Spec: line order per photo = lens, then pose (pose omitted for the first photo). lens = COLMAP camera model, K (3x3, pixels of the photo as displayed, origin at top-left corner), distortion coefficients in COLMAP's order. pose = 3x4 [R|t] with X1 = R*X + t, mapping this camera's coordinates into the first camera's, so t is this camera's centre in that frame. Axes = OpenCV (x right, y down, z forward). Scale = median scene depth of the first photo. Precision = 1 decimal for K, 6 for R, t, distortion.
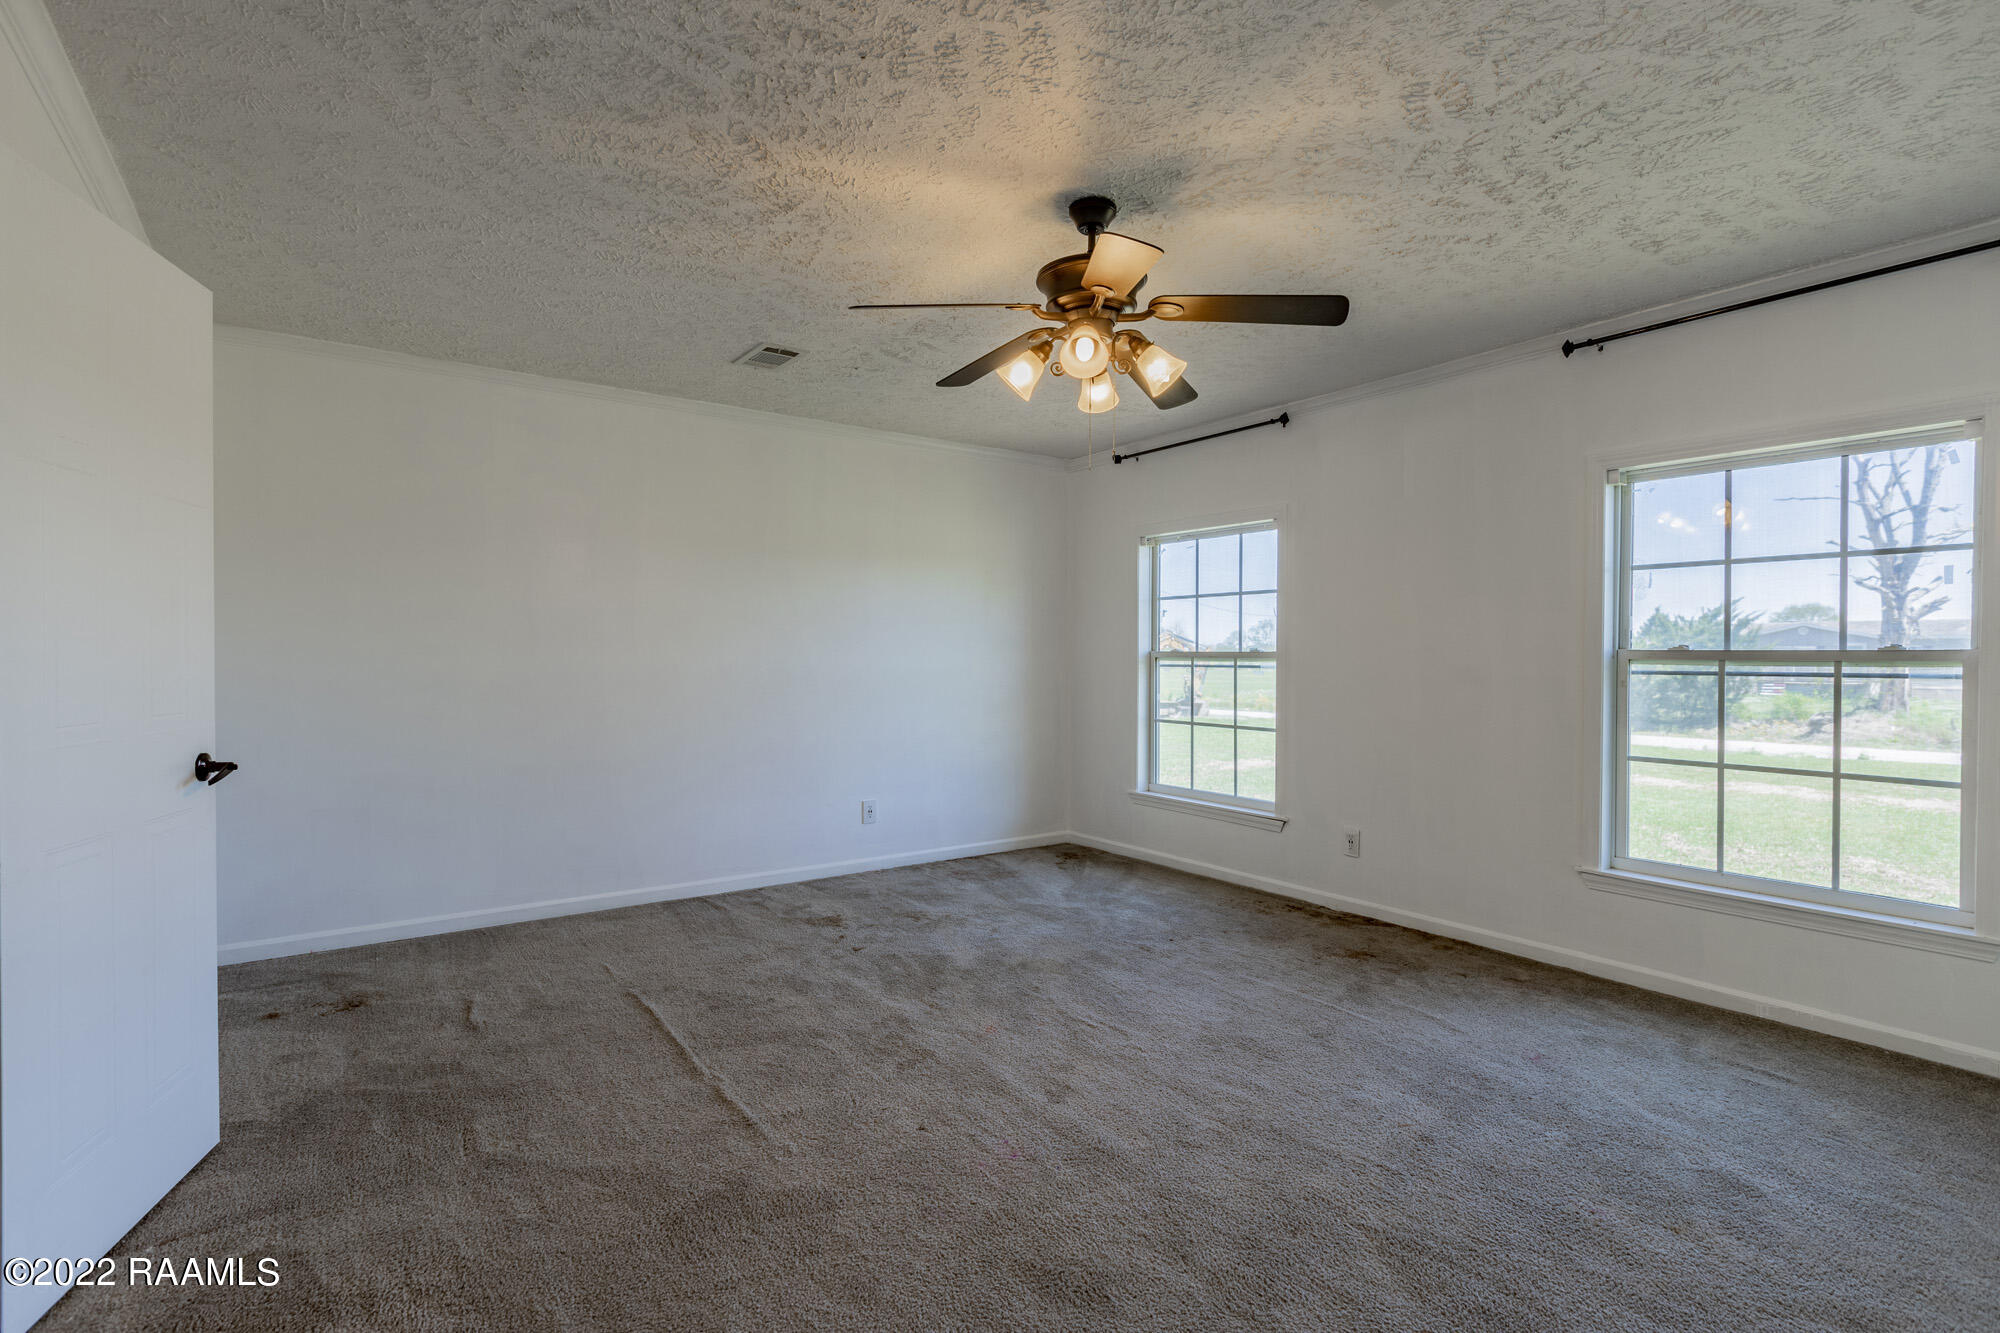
lens RADIAL K [[942.5, 0, 979.9], [0, 942.5, 668.0], [0, 0, 1]] dist [0.001017, 0.000066]
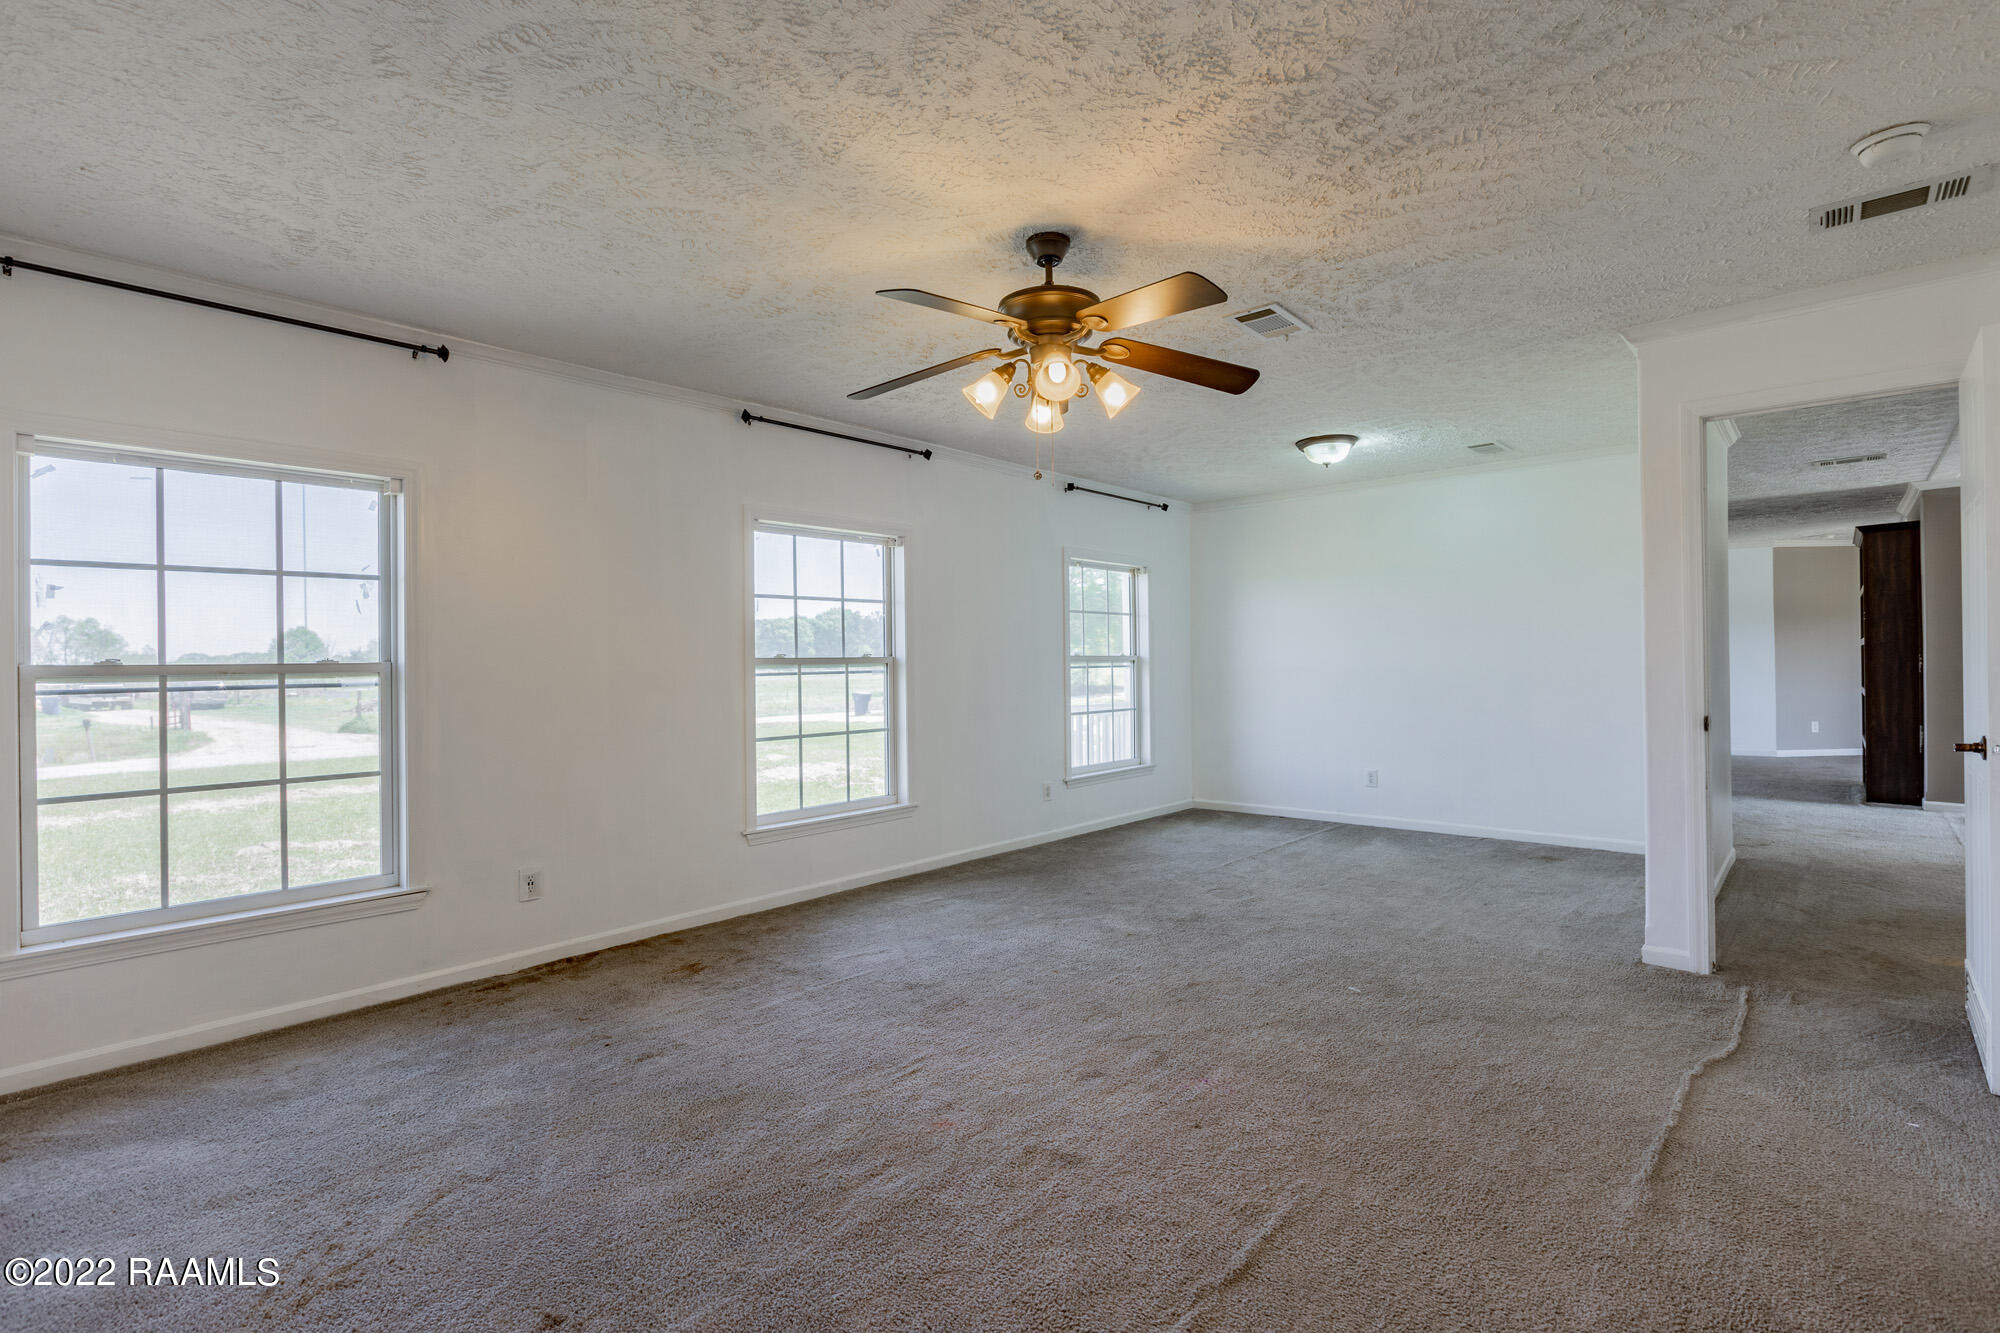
lens RADIAL K [[957.3, 0, 1000.0], [0, 957.3, 666.5], [0, 0, 1]] dist [-0.004586, -0.000645]
pose [[-0.237037, -0.006542, 0.971479, -0.566565], [0.027429, 0.999534, 0.013424, -0.012670], [-0.971113, 0.029829, -0.236747, 0.810722]]
